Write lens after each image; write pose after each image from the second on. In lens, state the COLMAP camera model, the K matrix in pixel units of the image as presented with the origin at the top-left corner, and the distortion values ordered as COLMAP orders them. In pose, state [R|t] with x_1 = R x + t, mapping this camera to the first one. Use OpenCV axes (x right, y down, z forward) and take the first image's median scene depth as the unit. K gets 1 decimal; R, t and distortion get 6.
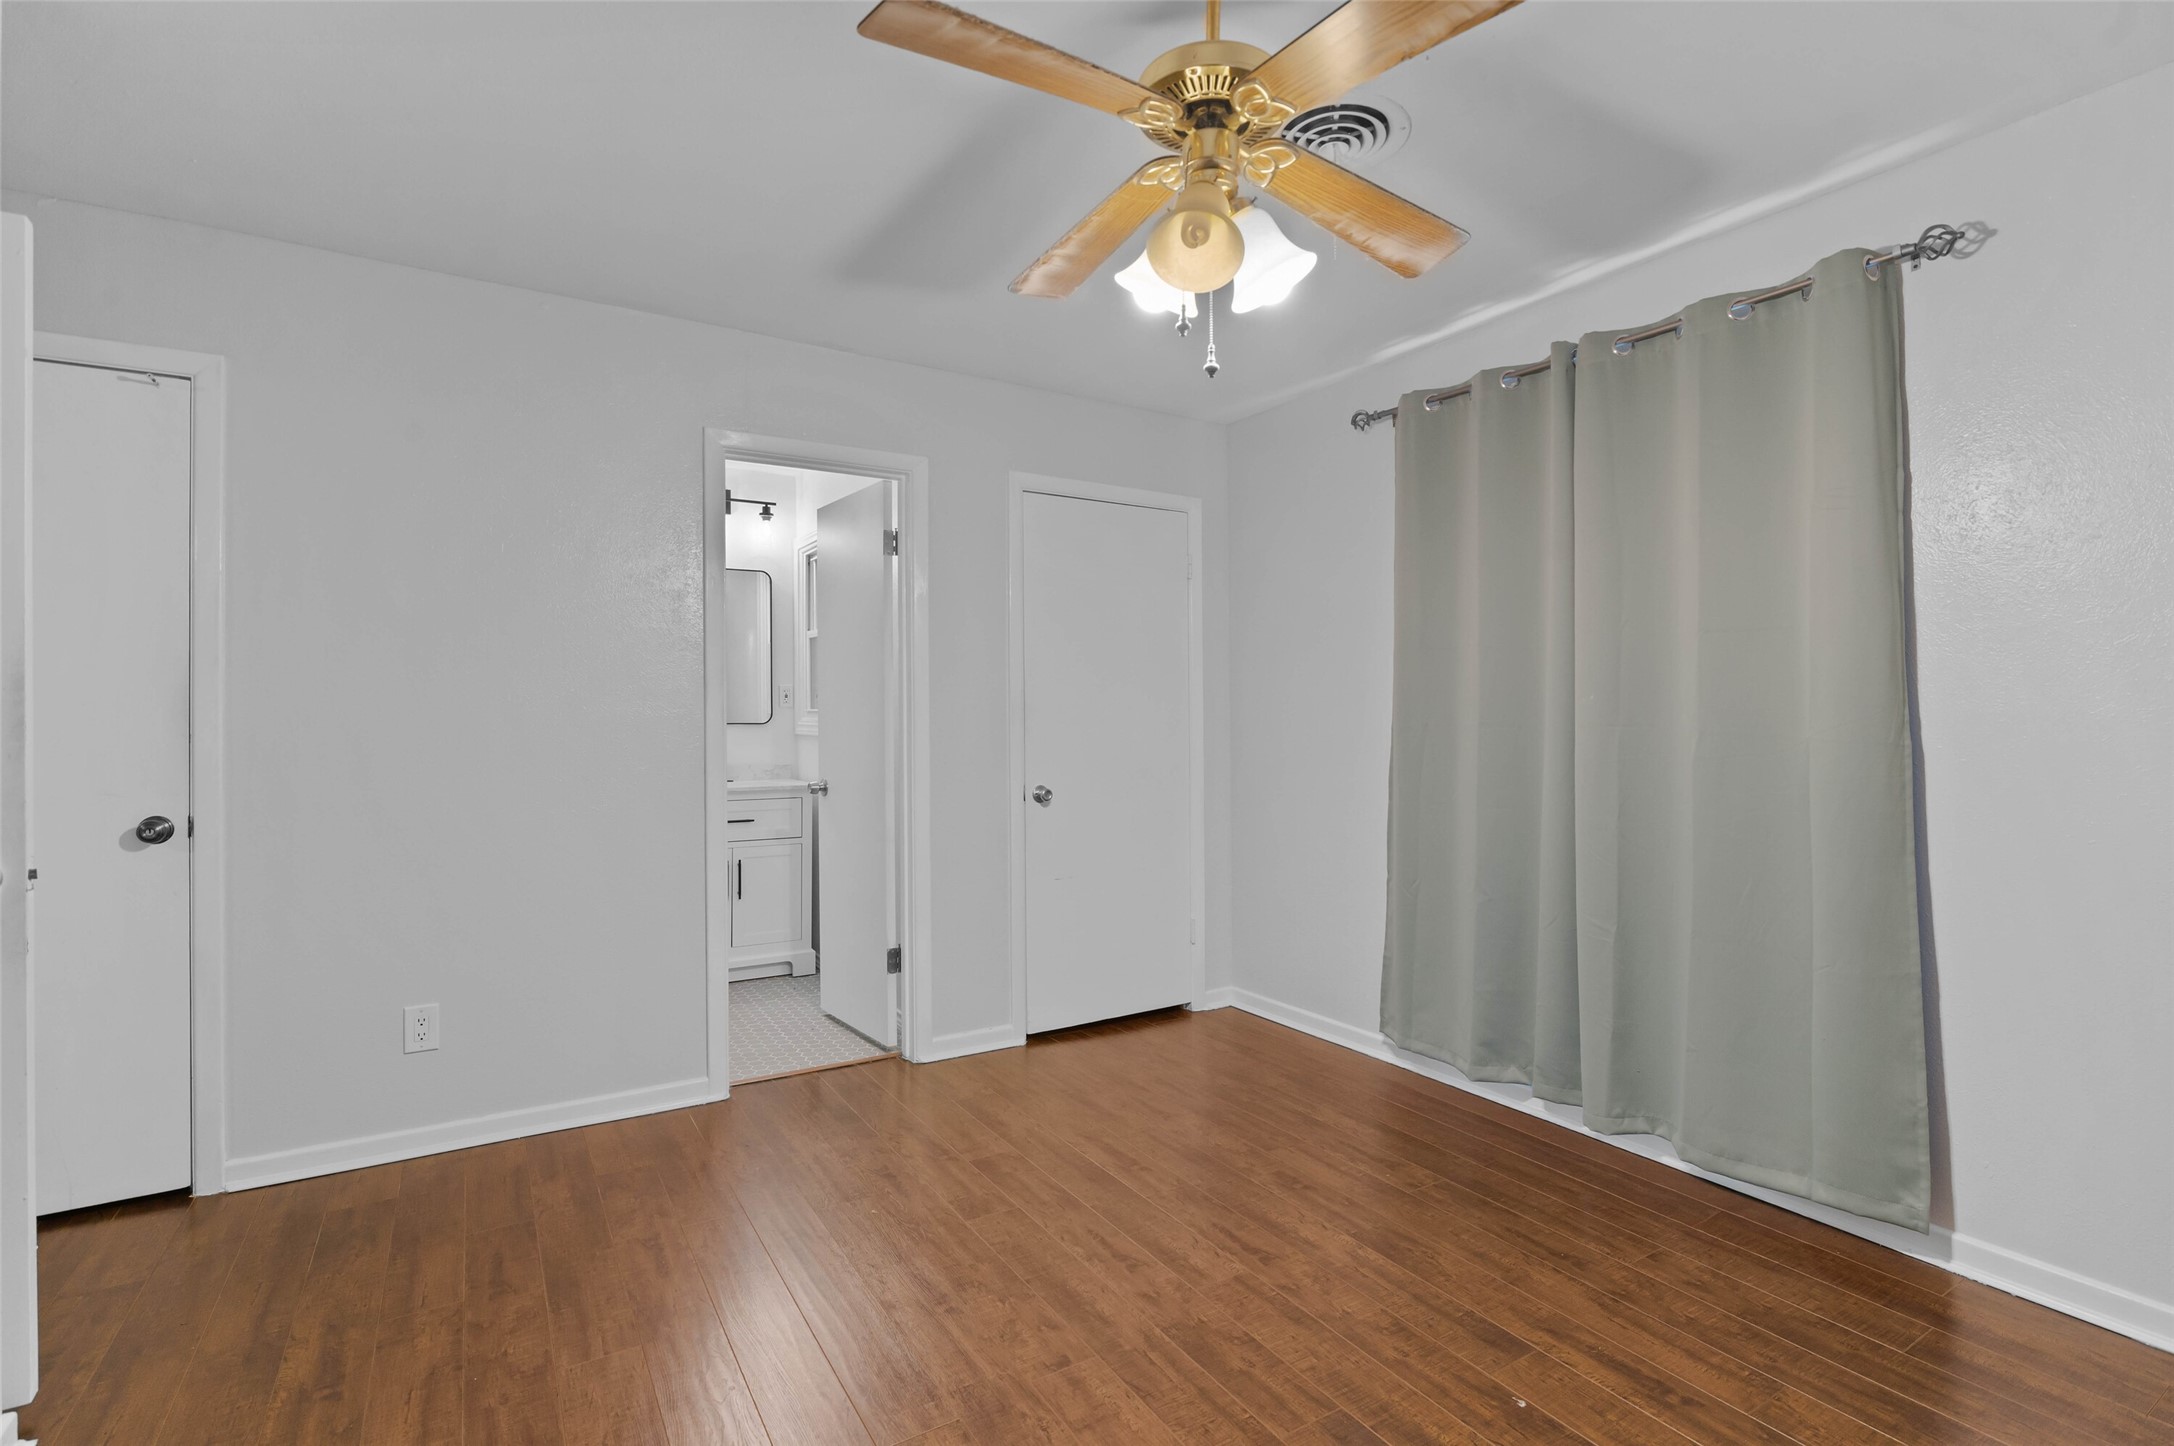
lens RADIAL K [[1002.8, 0, 1087.5], [0, 1002.8, 709.3], [0, 0, 1]] dist [-0.004933, 0.000412]
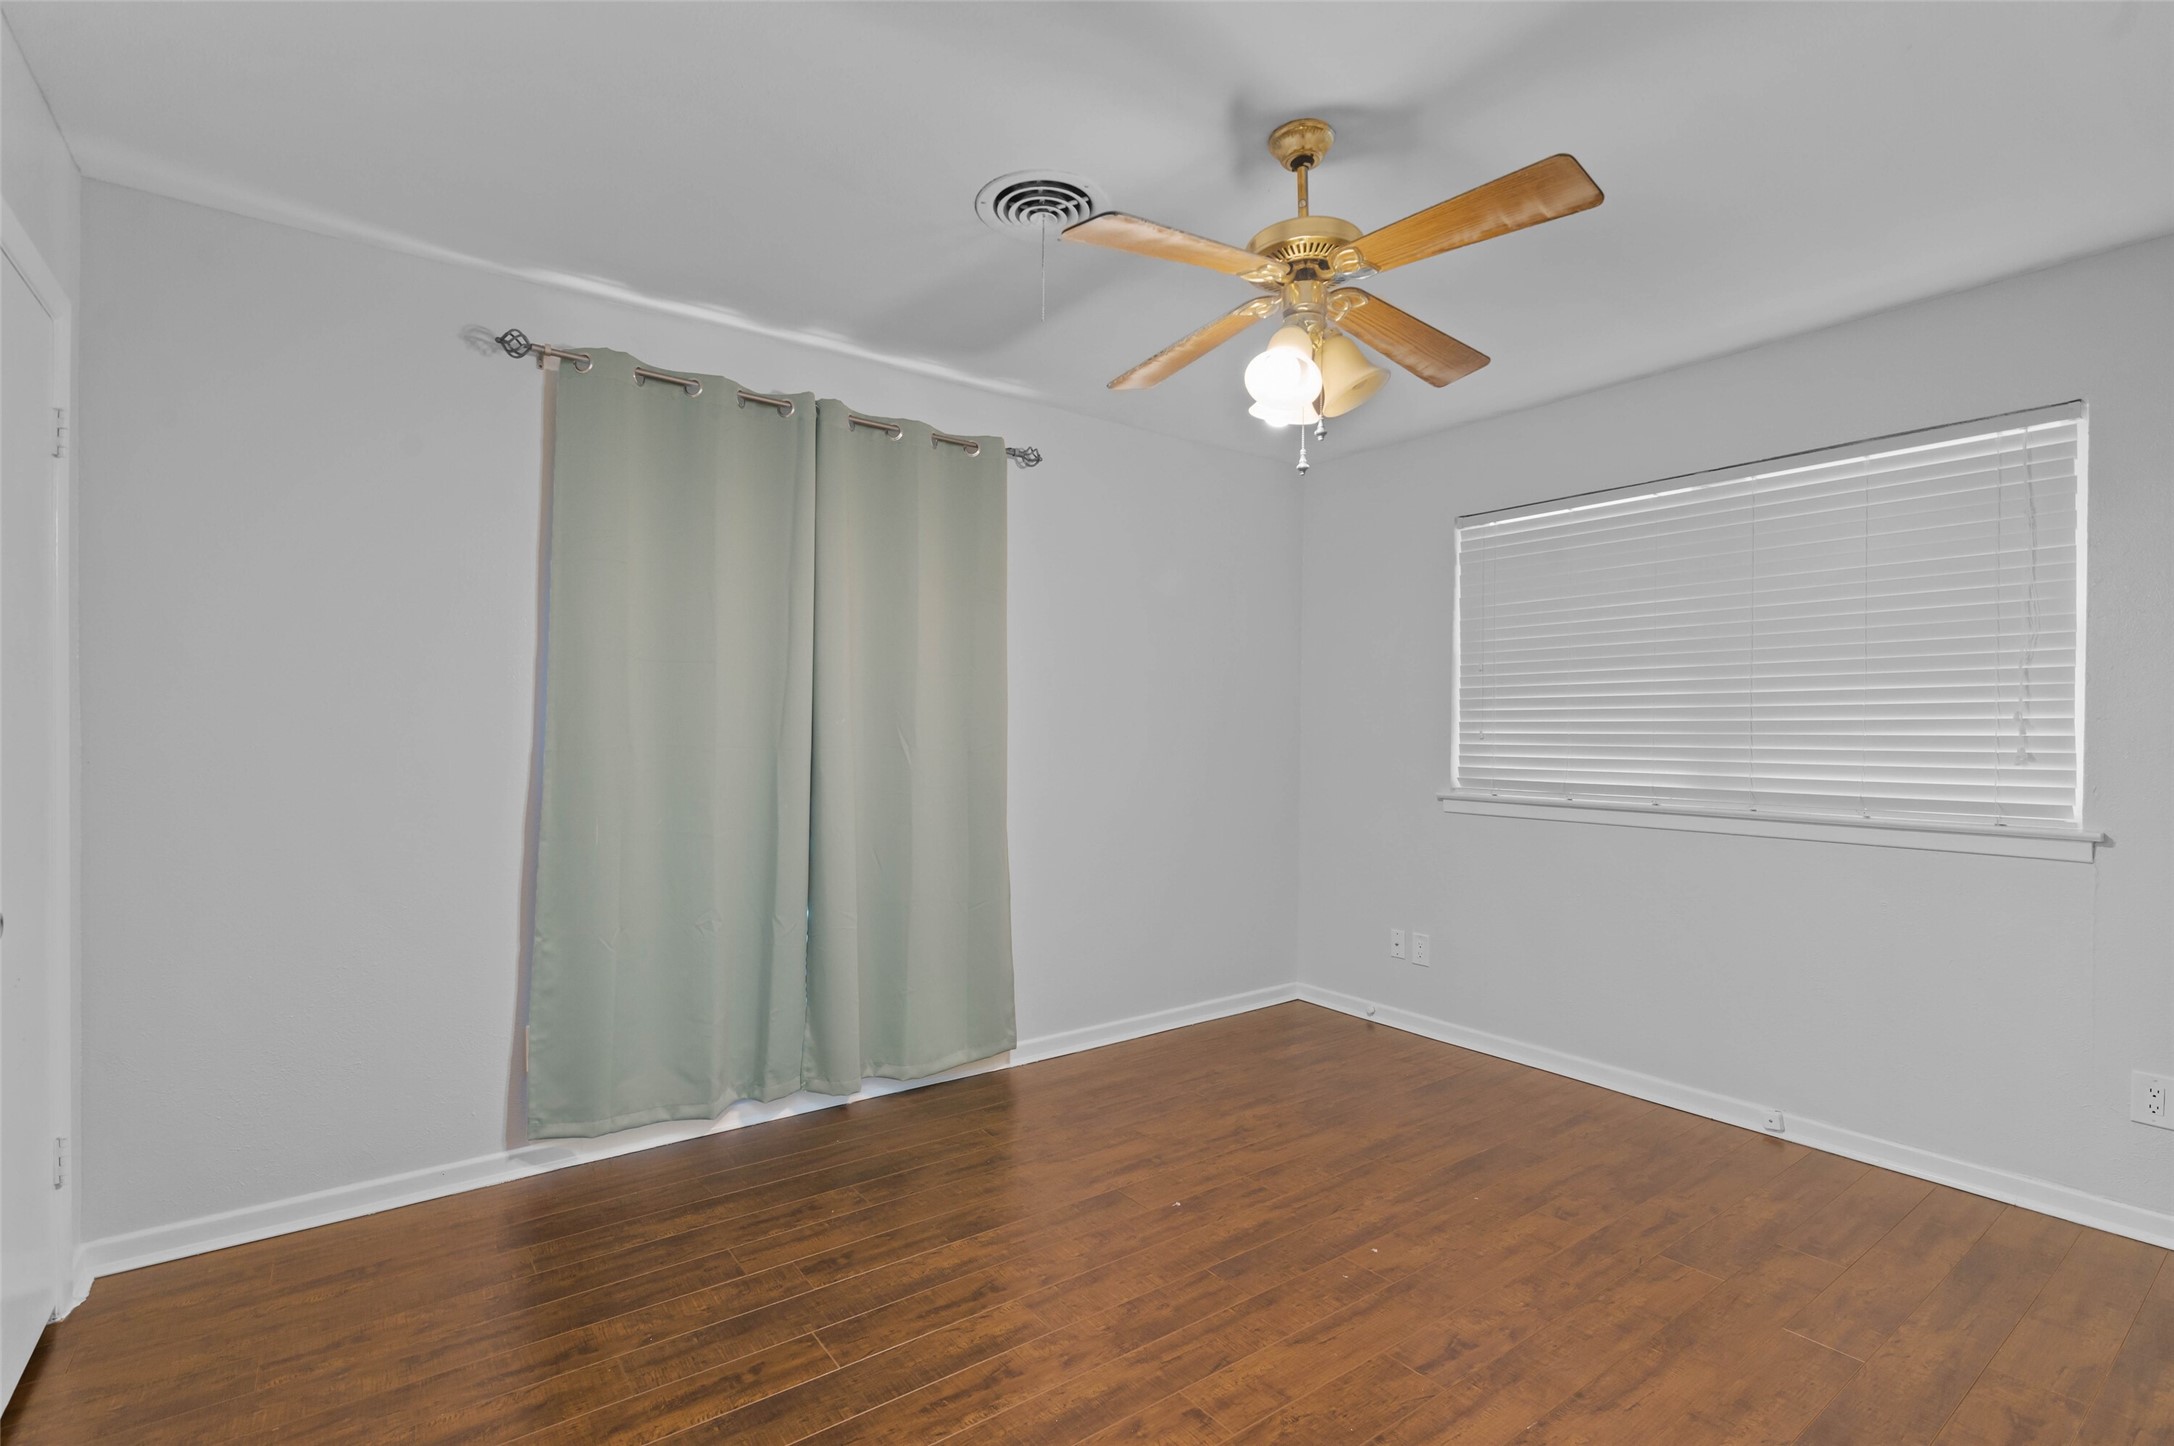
lens RADIAL K [[1008.8, 0, 1087.5], [0, 1008.8, 730.5], [0, 0, 1]] dist [-0.002999, 0.000251]
pose [[-0.095512, 0.006100, 0.995410, -0.790154], [-0.019052, 0.999787, -0.007954, 0.004534], [-0.995246, -0.019724, -0.095375, 0.972670]]
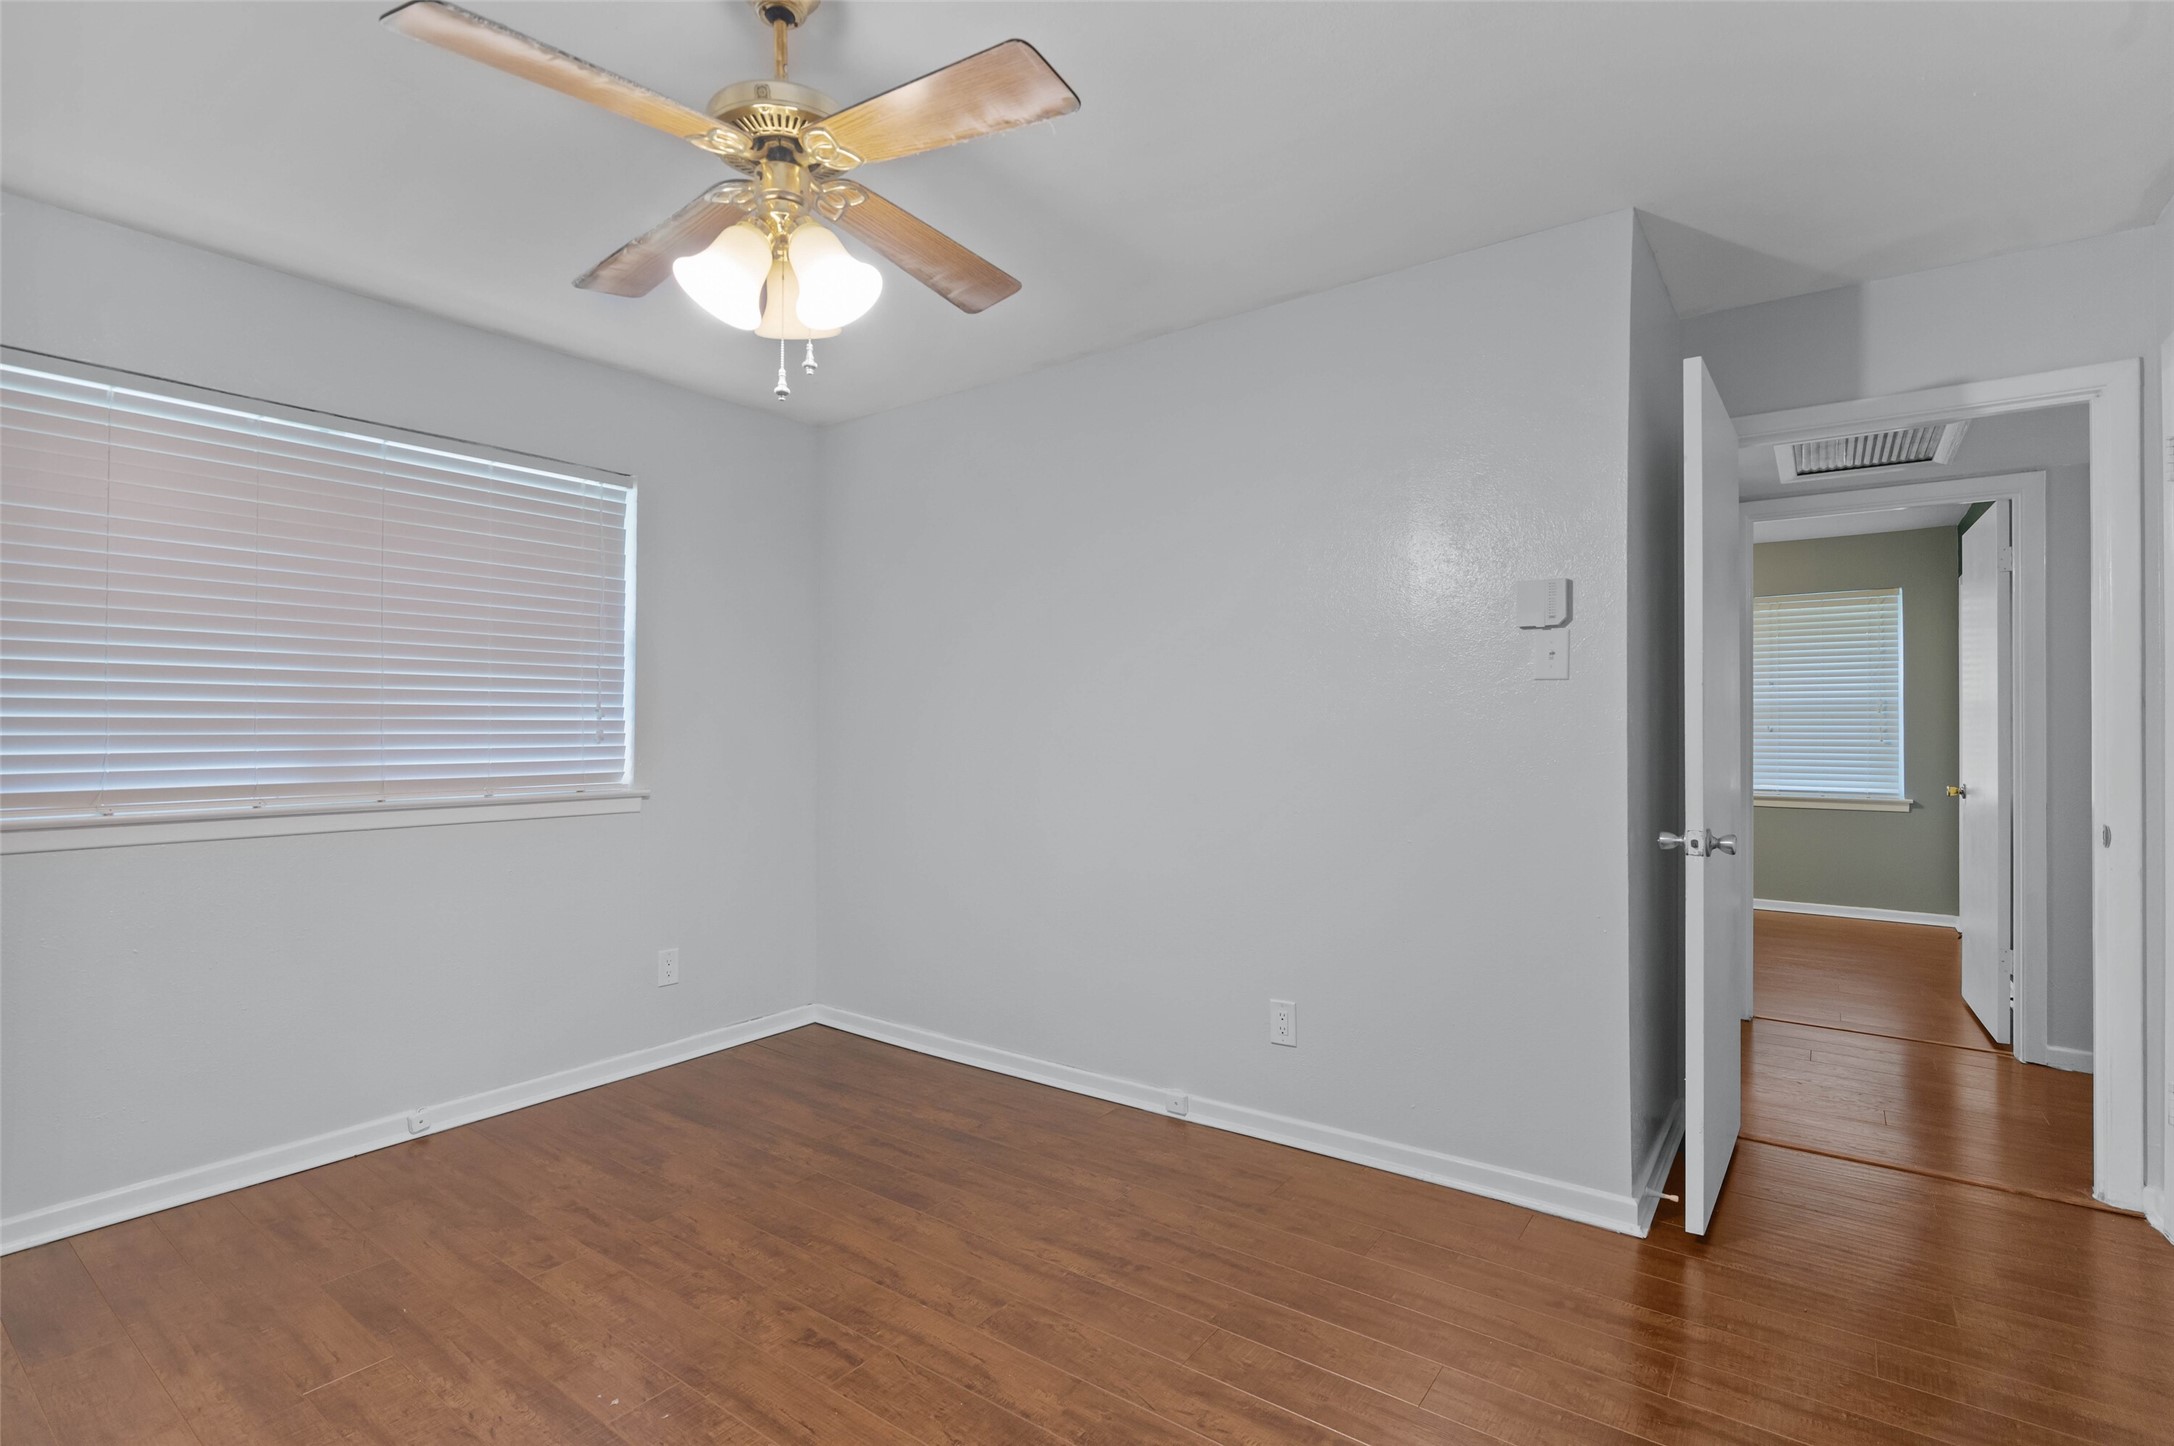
lens RADIAL K [[1013.3, 0, 1087.3], [0, 1013.3, 717.6], [0, 0, 1]] dist [0.000993, 0.000080]
pose [[-0.925778, 0.001027, -0.378067, 0.158779], [0.008806, 0.999784, -0.018846, 0.011637], [0.377966, -0.020777, -0.925586, 1.460097]]
